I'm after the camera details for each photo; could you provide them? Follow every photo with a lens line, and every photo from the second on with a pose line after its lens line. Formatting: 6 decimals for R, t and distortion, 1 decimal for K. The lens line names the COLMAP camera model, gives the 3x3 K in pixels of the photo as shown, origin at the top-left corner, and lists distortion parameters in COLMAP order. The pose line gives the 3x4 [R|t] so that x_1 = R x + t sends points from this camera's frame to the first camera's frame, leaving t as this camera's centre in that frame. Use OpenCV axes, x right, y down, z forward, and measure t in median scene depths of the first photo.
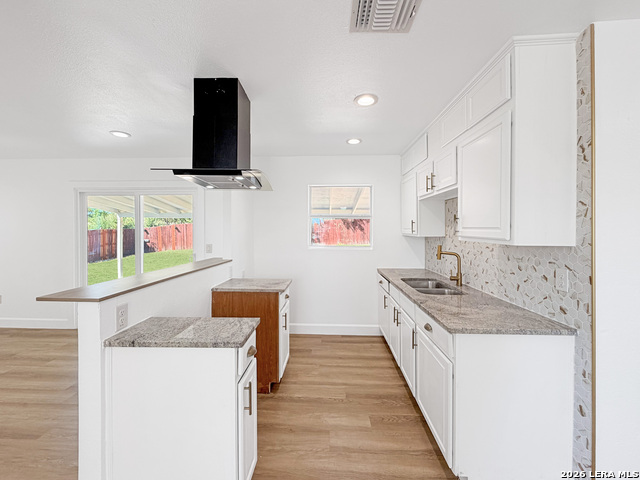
lens RADIAL K [[256.3, 0, 315.0], [0, 256.3, 233.0], [0, 0, 1]] dist [0.001763, 0.000328]
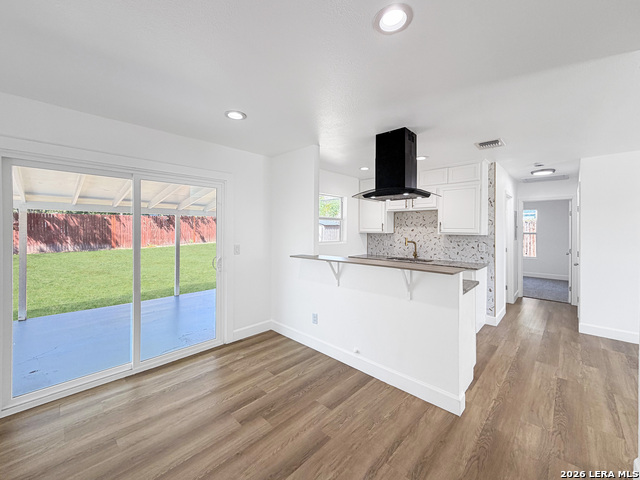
lens RADIAL K [[256.3, 0, 316.3], [0, 256.3, 233.6], [0, 0, 1]] dist [0.001763, 0.000328]
pose [[0.670754, -0.011889, 0.741585, -1.335599], [0.007192, 0.999929, 0.009526, -0.003666], [-0.741645, -0.001057, 0.670791, 0.270084]]
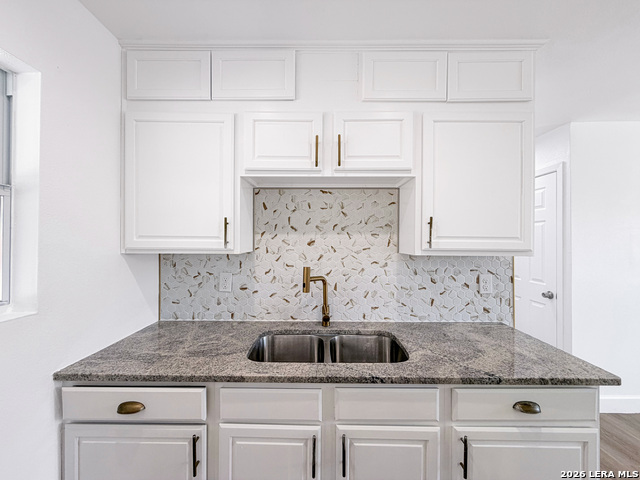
lens RADIAL K [[256.3, 0, 320.0], [0, 256.3, 241.8], [0, 0, 1]] dist [0.001763, 0.000328]
pose [[-0.046788, -0.003696, 0.998898, -0.083265], [0.010182, 0.999939, 0.004177, -0.010088], [-0.998853, 0.010366, -0.046748, 1.039489]]
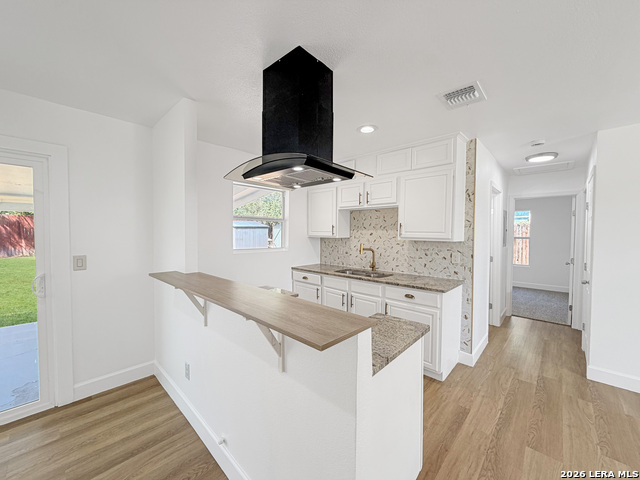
lens RADIAL K [[256.3, 0, 311.9], [0, 256.3, 243.5], [0, 0, 1]] dist [0.001763, 0.000328]
pose [[0.665375, -0.029393, 0.745930, -0.757065], [0.003911, 0.999348, 0.035890, -0.005209], [-0.746499, -0.020963, 0.665056, 0.292415]]
